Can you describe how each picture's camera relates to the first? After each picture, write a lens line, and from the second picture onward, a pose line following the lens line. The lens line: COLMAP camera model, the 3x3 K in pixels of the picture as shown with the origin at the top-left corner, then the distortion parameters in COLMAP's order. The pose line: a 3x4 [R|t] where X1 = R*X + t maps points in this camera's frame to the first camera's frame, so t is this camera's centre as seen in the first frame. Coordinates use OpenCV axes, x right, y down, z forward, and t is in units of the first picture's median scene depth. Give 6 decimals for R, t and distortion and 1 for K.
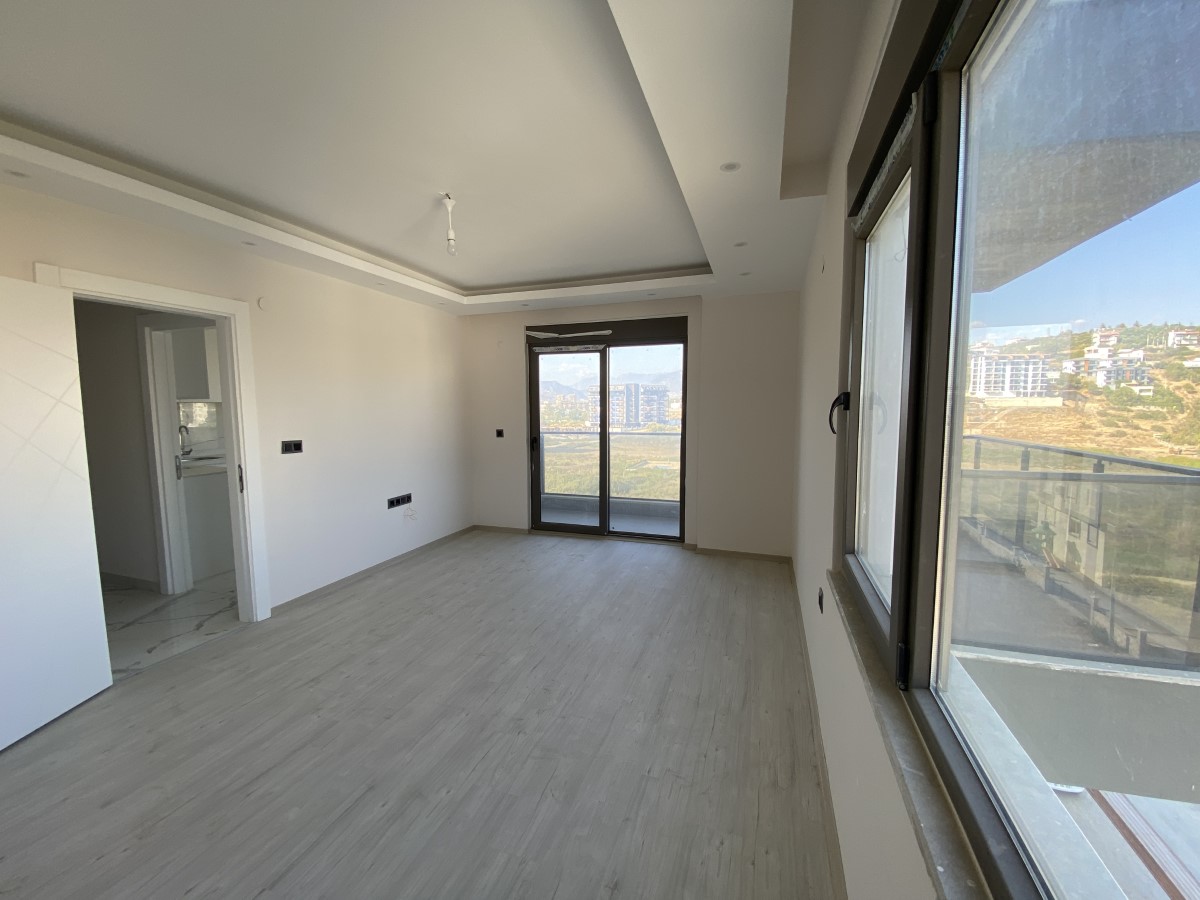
lens RADIAL K [[488.6, 0, 601.0], [0, 488.6, 456.8], [0, 0, 1]] dist [-0.020860, -0.007123]
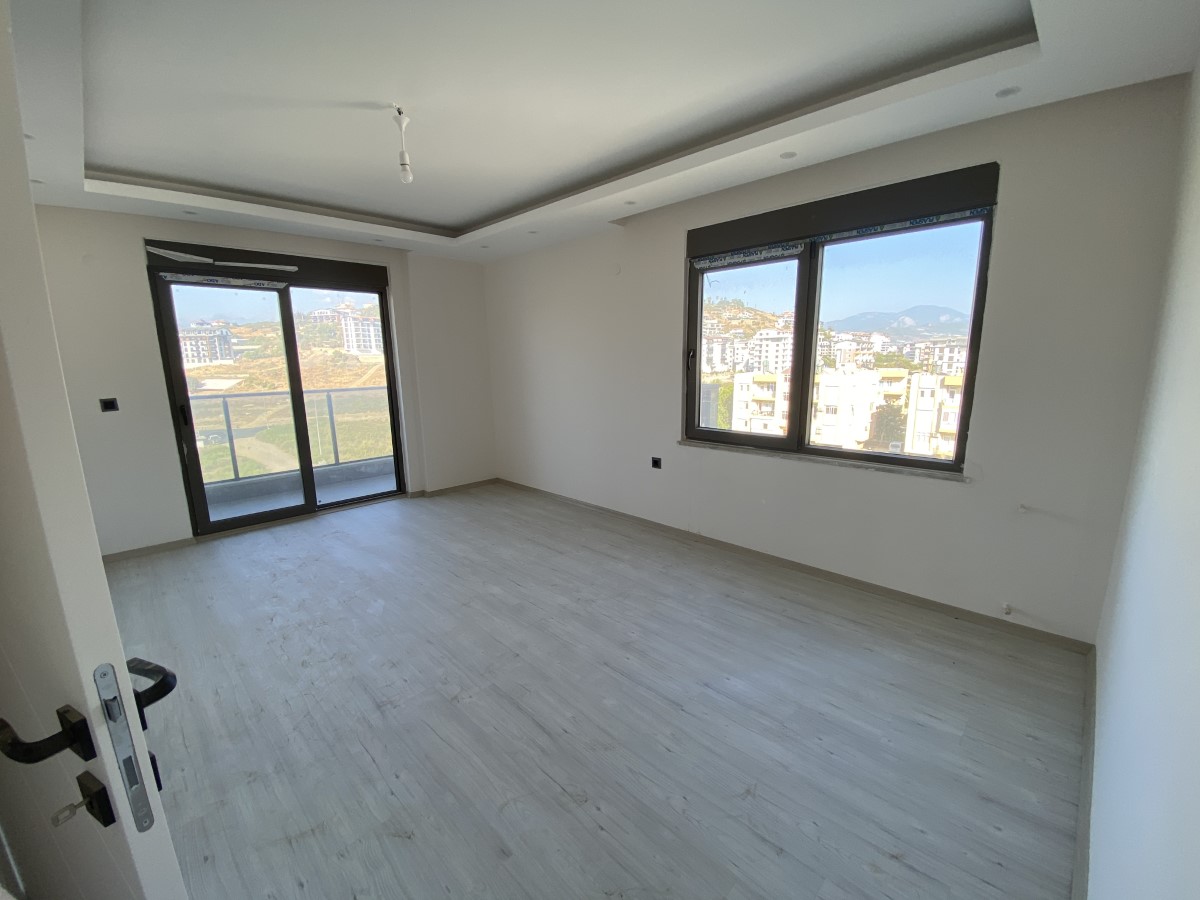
lens RADIAL K [[488.6, 0, 624.7], [0, 488.6, 467.2], [0, 0, 1]] dist [-0.020860, -0.007123]
pose [[0.400962, -0.196554, 0.894760, -0.519941], [0.099531, 0.980277, 0.170737, -0.007254], [-0.910672, 0.020597, 0.412617, 0.146654]]
